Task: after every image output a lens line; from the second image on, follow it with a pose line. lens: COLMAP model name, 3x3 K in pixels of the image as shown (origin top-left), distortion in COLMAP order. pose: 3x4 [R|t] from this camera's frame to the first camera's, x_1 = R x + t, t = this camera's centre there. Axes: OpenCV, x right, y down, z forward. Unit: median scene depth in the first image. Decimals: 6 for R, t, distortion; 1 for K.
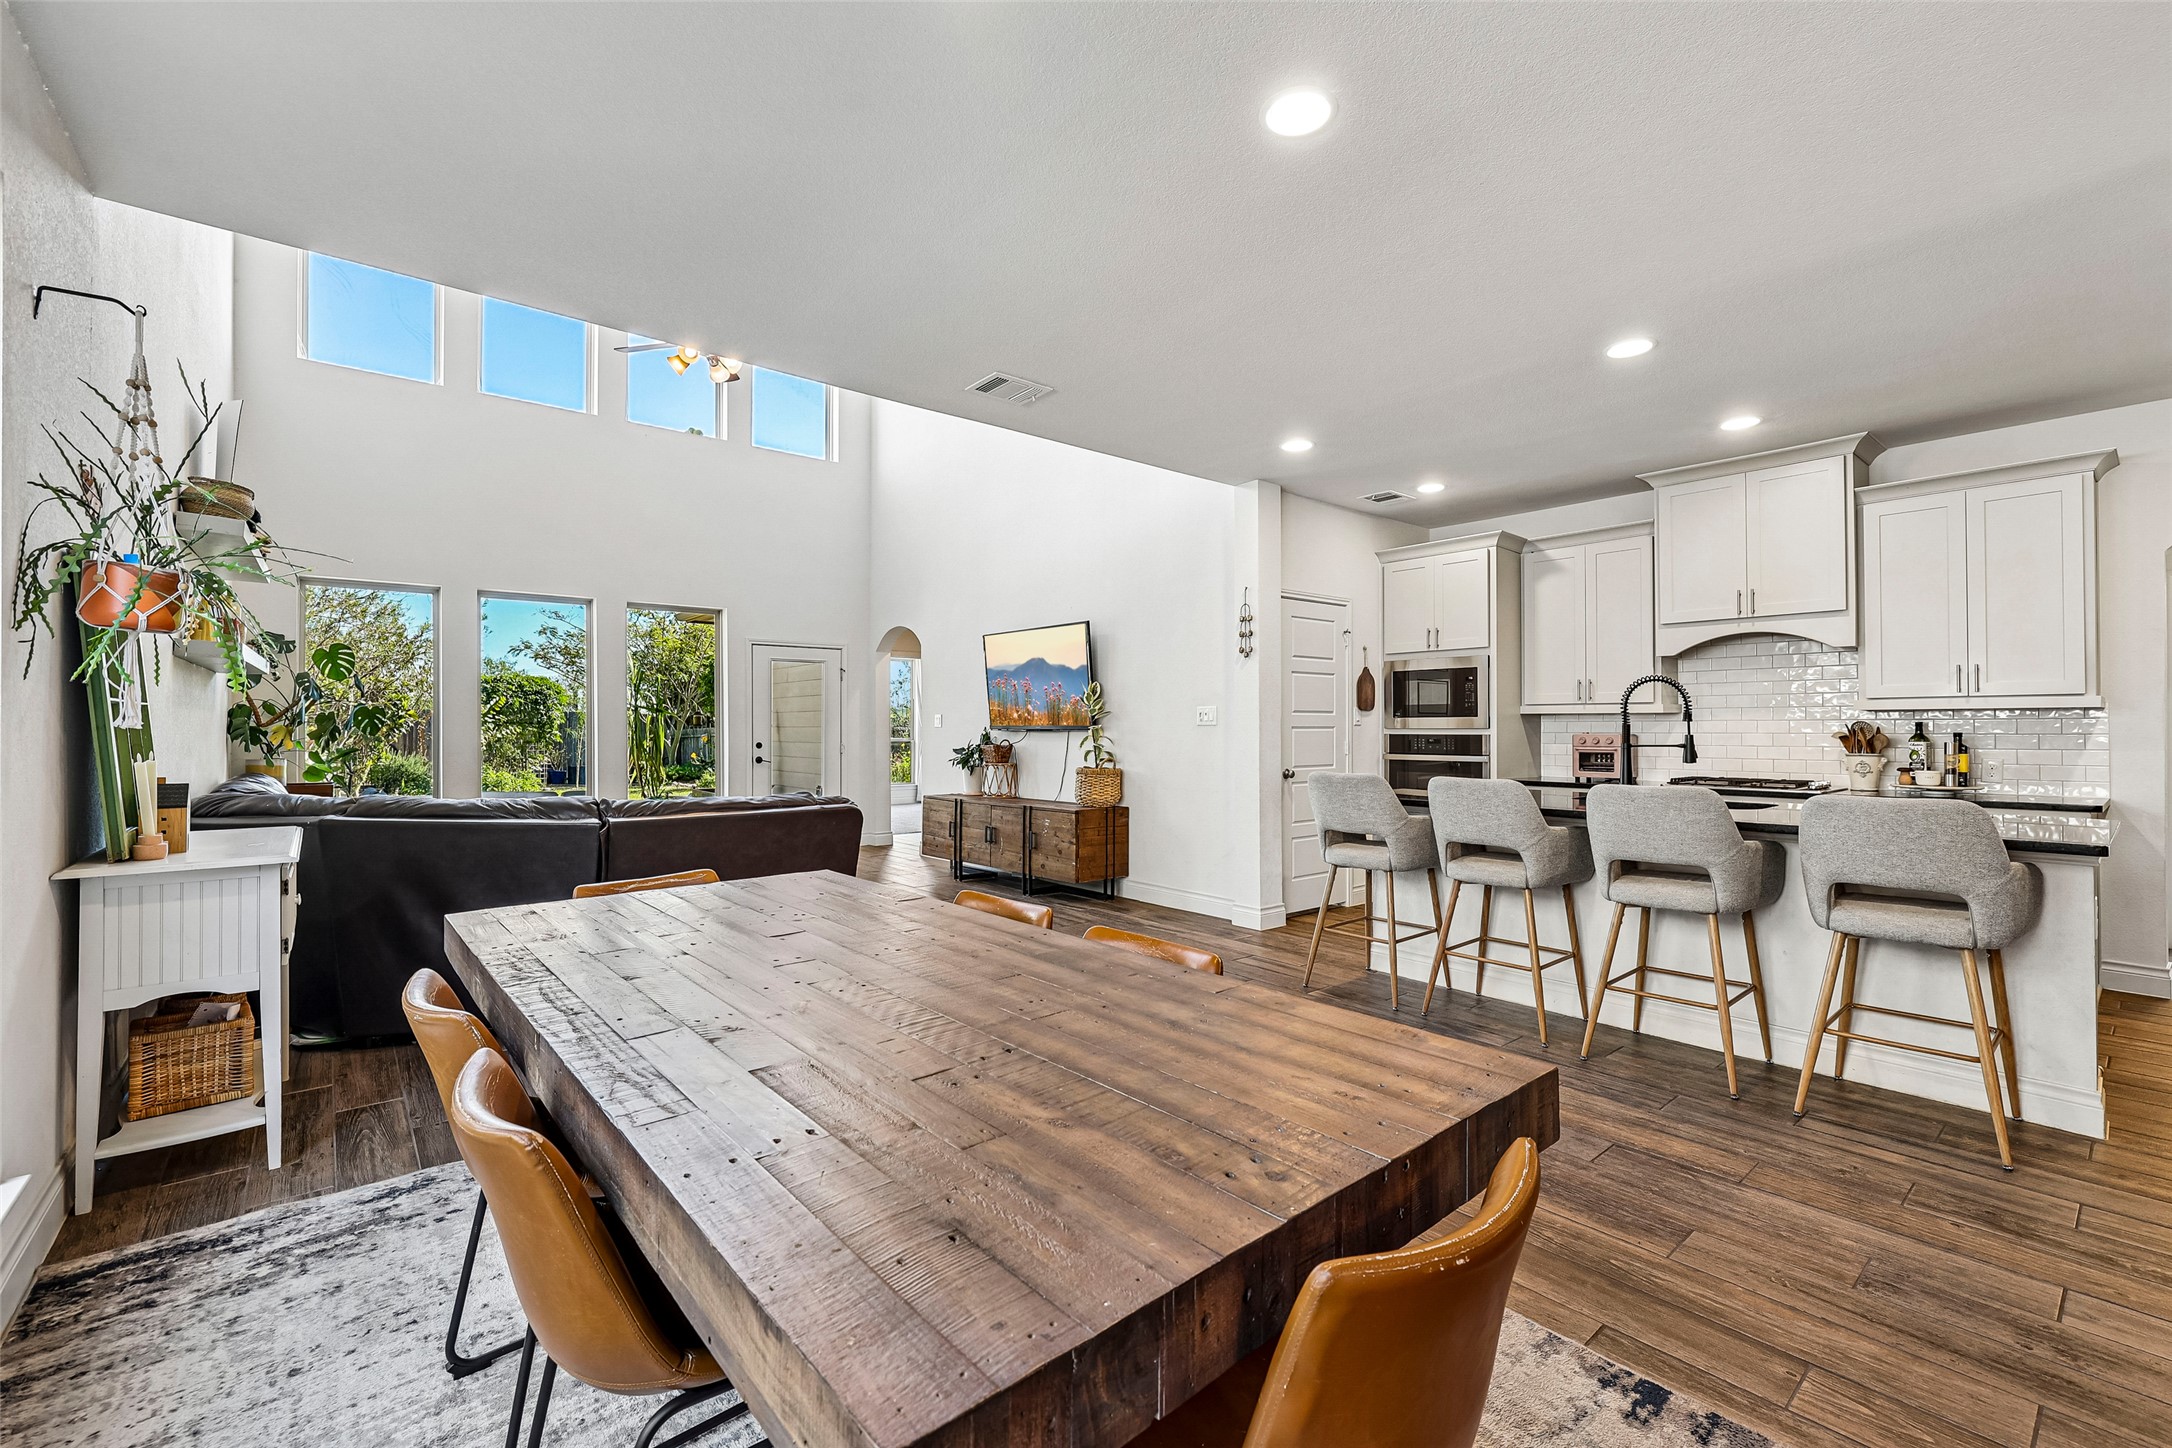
lens RADIAL K [[918.0, 0, 1090.4], [0, 918.0, 719.6], [0, 0, 1]] dist [-0.000192, -0.000055]
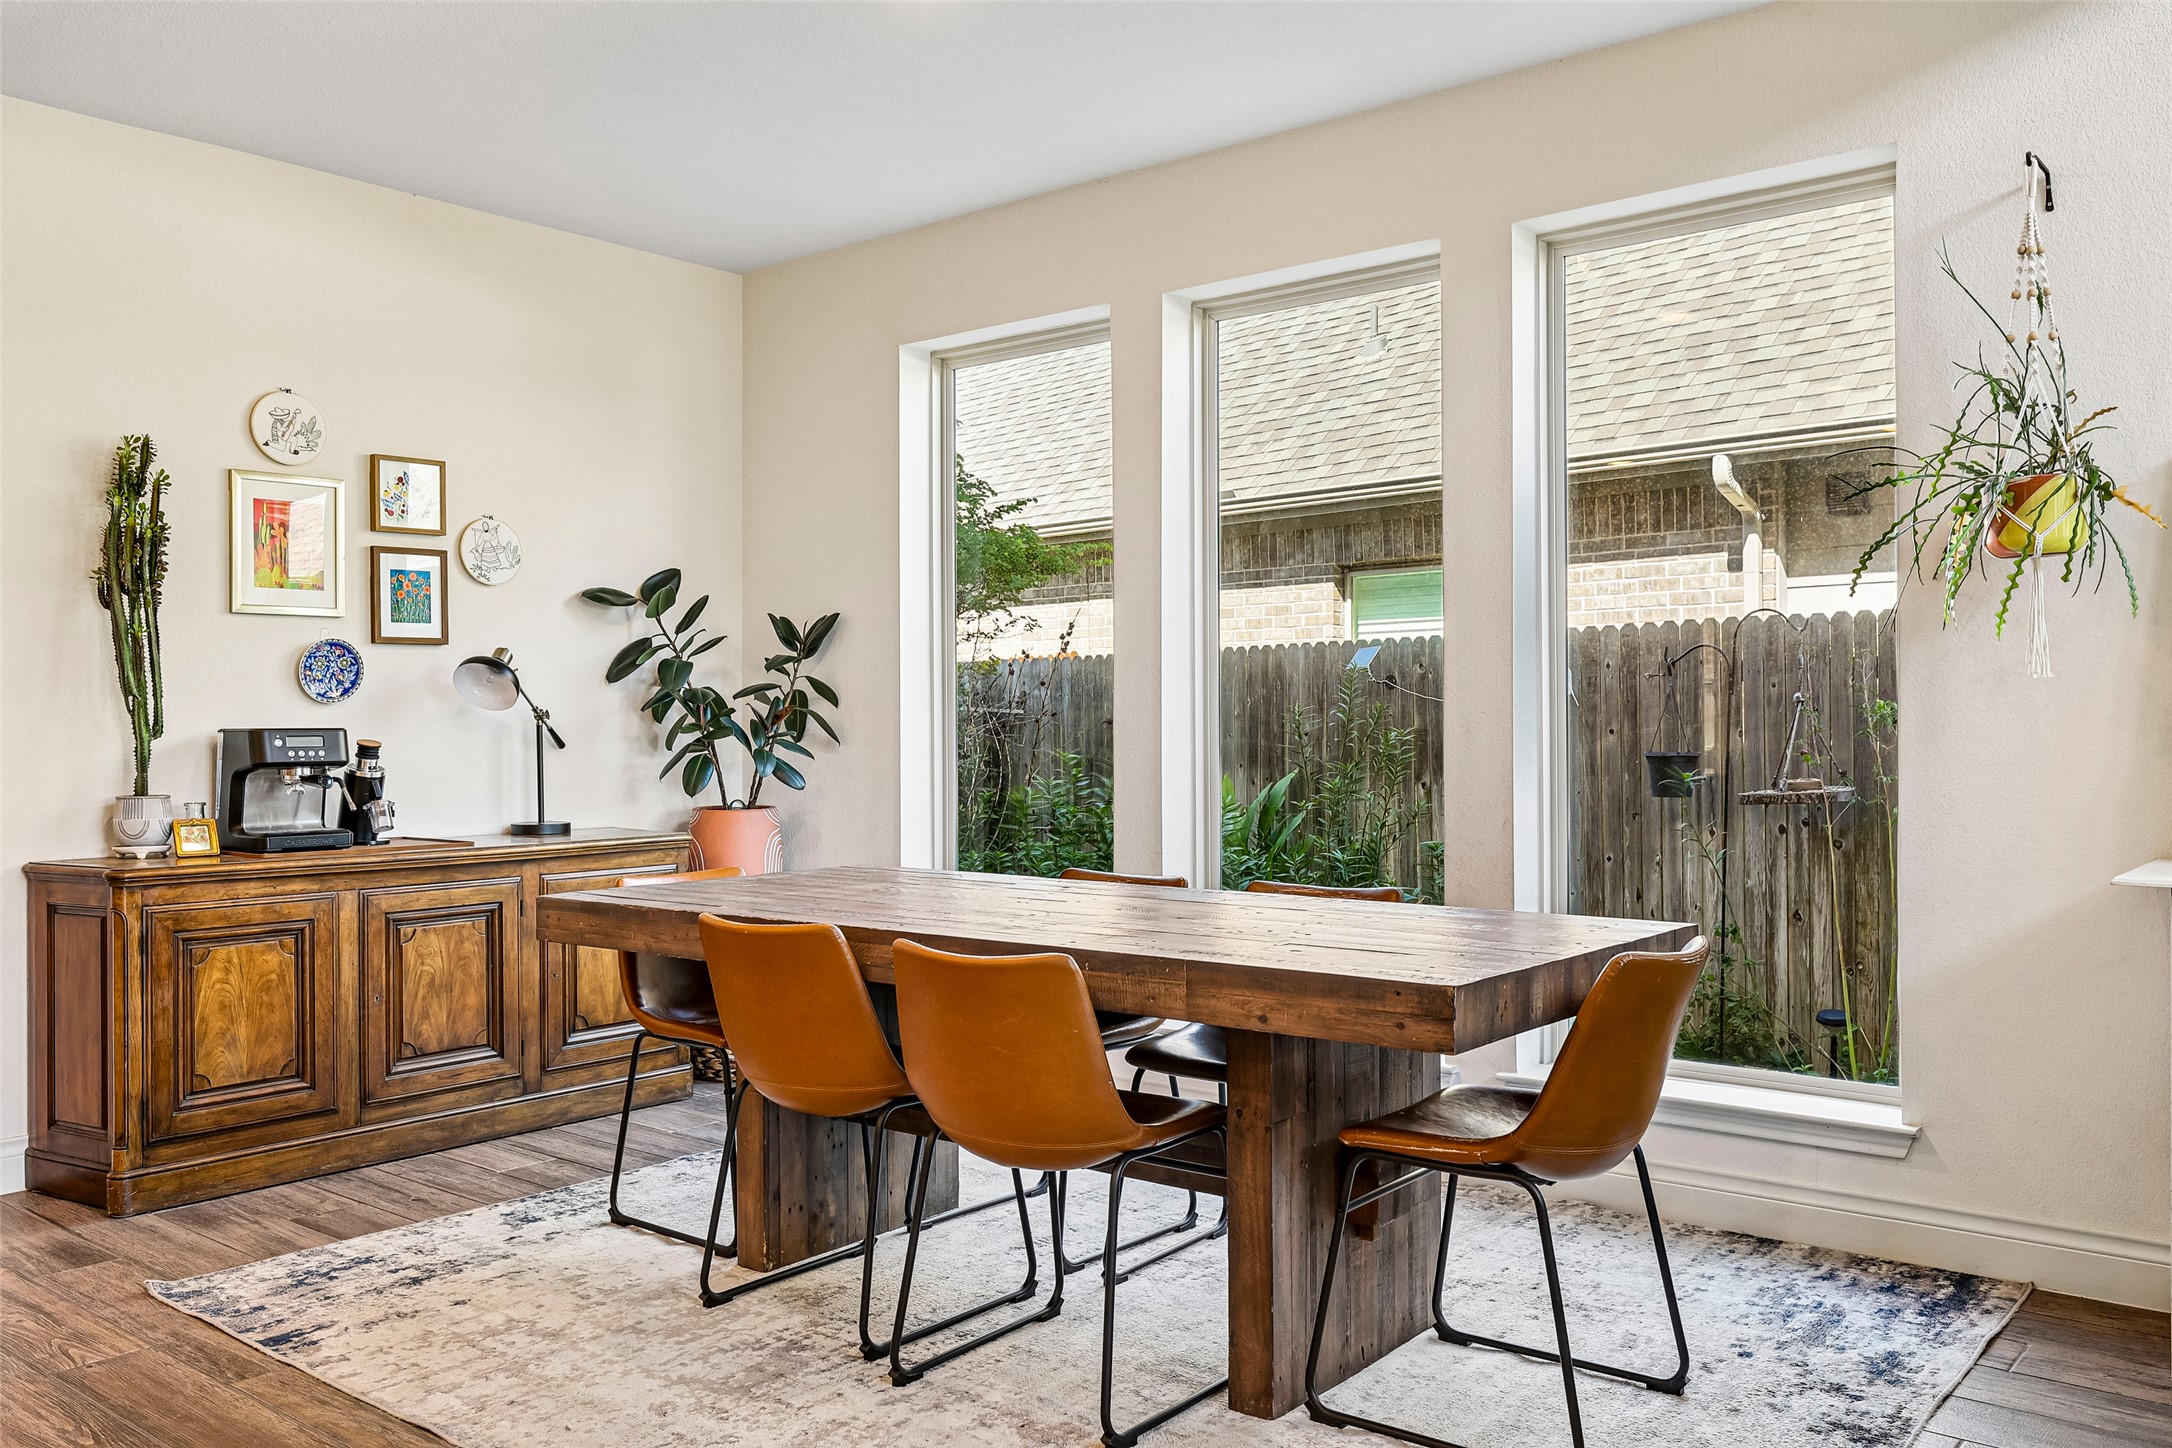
lens RADIAL K [[1706.6, 0, 1083.0], [0, 1706.6, 724.8], [0, 0, 1]] dist [-0.001461, -0.000952]
pose [[-0.985566, 0.005290, -0.169211, 0.038755], [0.006356, 0.999963, -0.005760, 0.057808], [0.169174, -0.006752, -0.985563, 2.462261]]
